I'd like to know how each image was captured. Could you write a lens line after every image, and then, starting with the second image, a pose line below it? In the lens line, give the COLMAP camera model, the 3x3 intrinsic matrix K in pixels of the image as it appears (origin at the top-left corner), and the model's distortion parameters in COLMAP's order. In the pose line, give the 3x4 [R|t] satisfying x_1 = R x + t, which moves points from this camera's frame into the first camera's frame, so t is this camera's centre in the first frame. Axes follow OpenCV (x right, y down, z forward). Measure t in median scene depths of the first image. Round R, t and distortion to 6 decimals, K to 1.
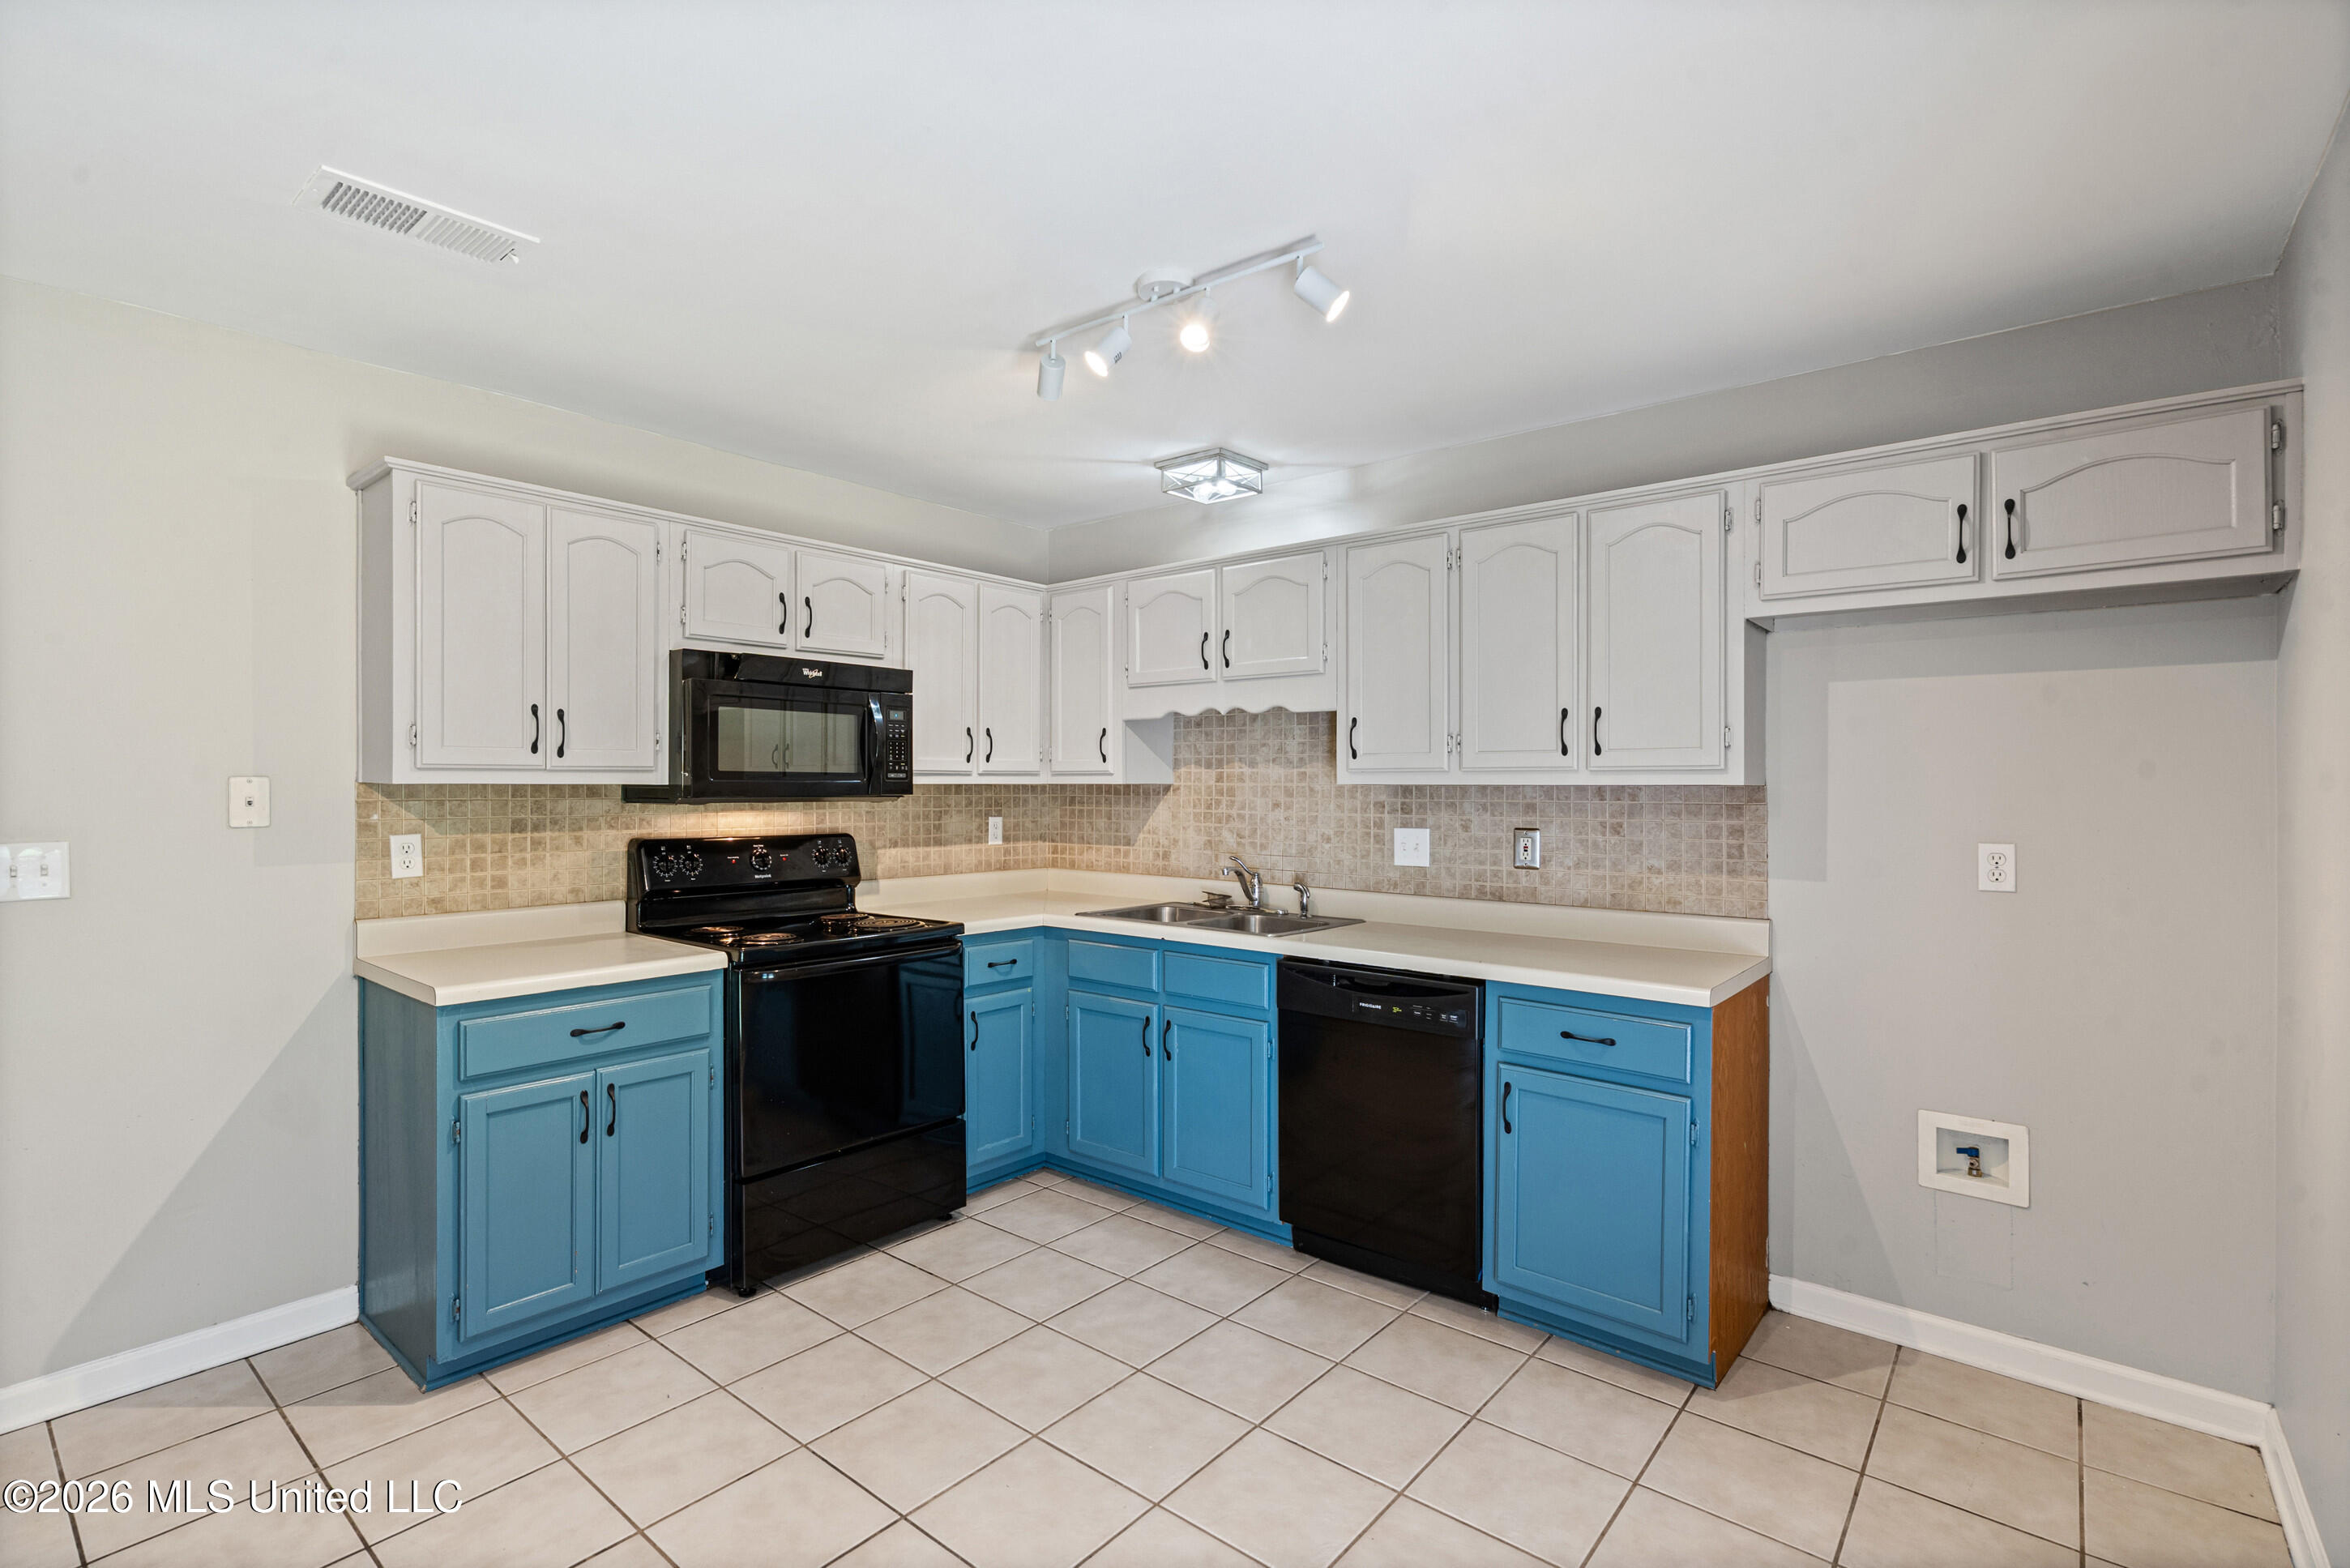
lens RADIAL K [[1099.6, 0, 1170.8], [0, 1099.6, 779.5], [0, 0, 1]] dist [-0.004752, 0.002458]
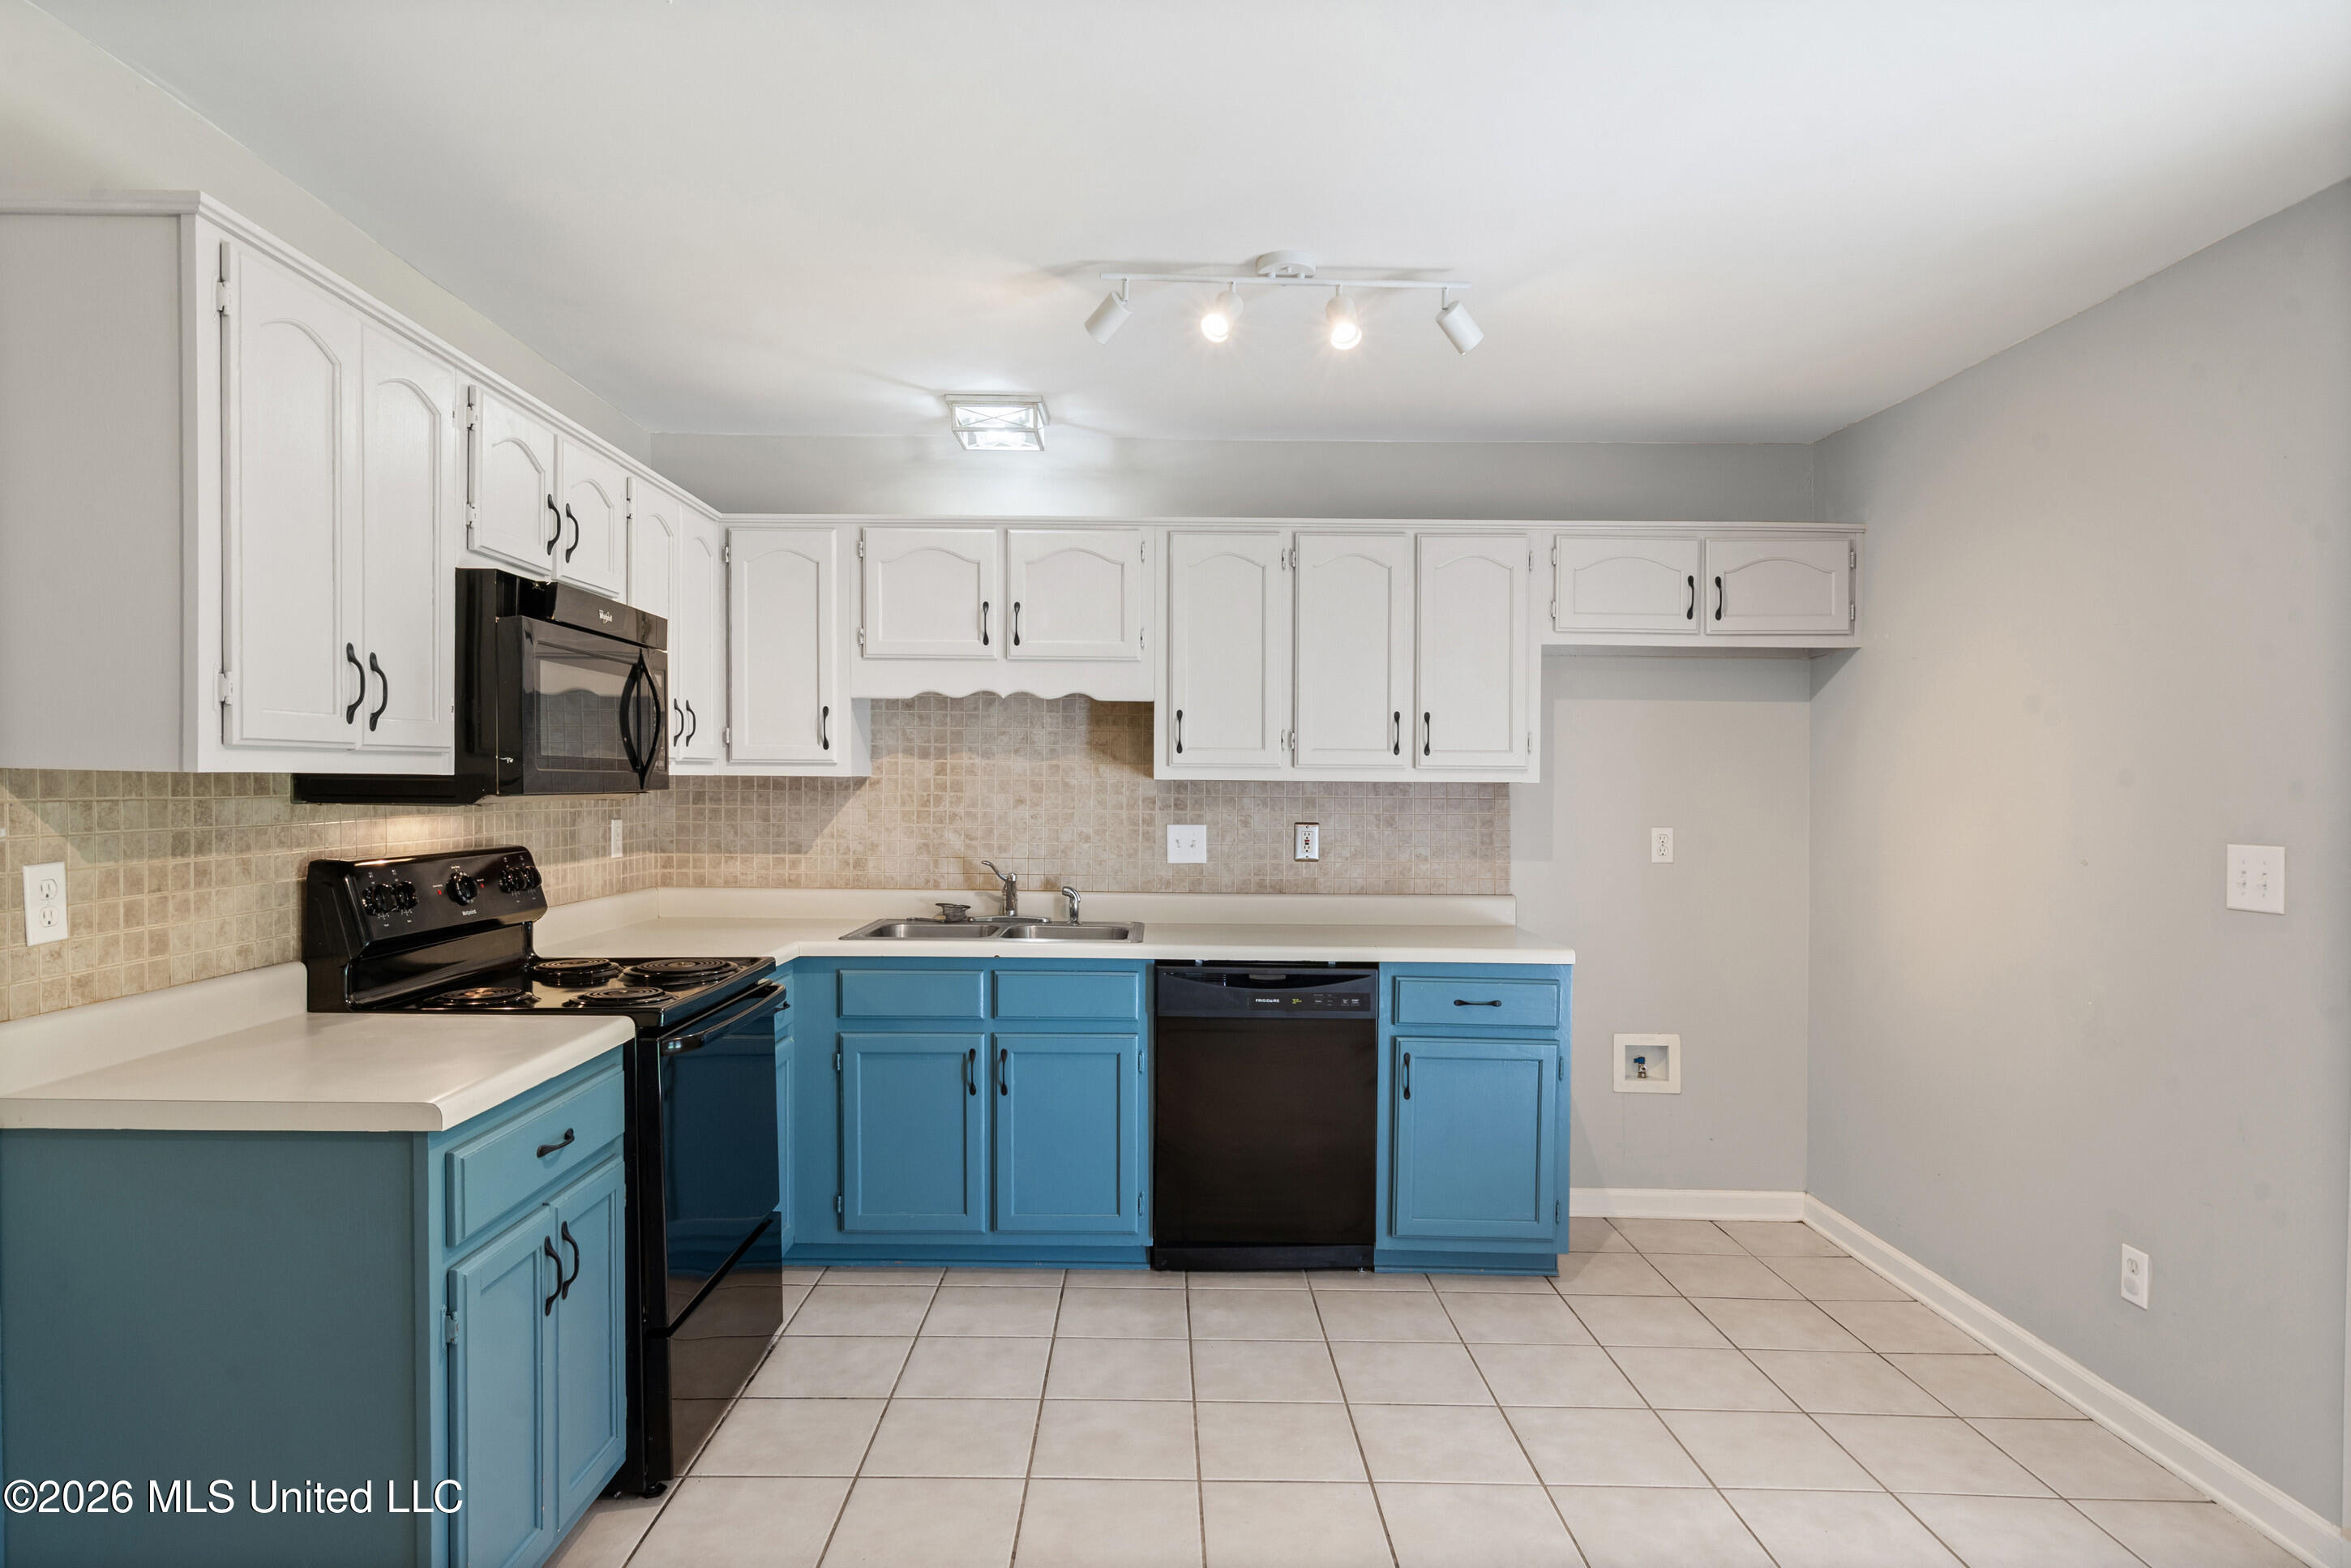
lens RADIAL K [[1345.4, 0, 1172.7], [0, 1345.4, 794.1], [0, 0, 1]] dist [0.002234, 0.001828]
pose [[0.760143, -0.001695, 0.649753, -0.646357], [-0.010552, 0.999833, 0.014952, -0.000424], [-0.649670, -0.018222, 0.759998, 0.117539]]
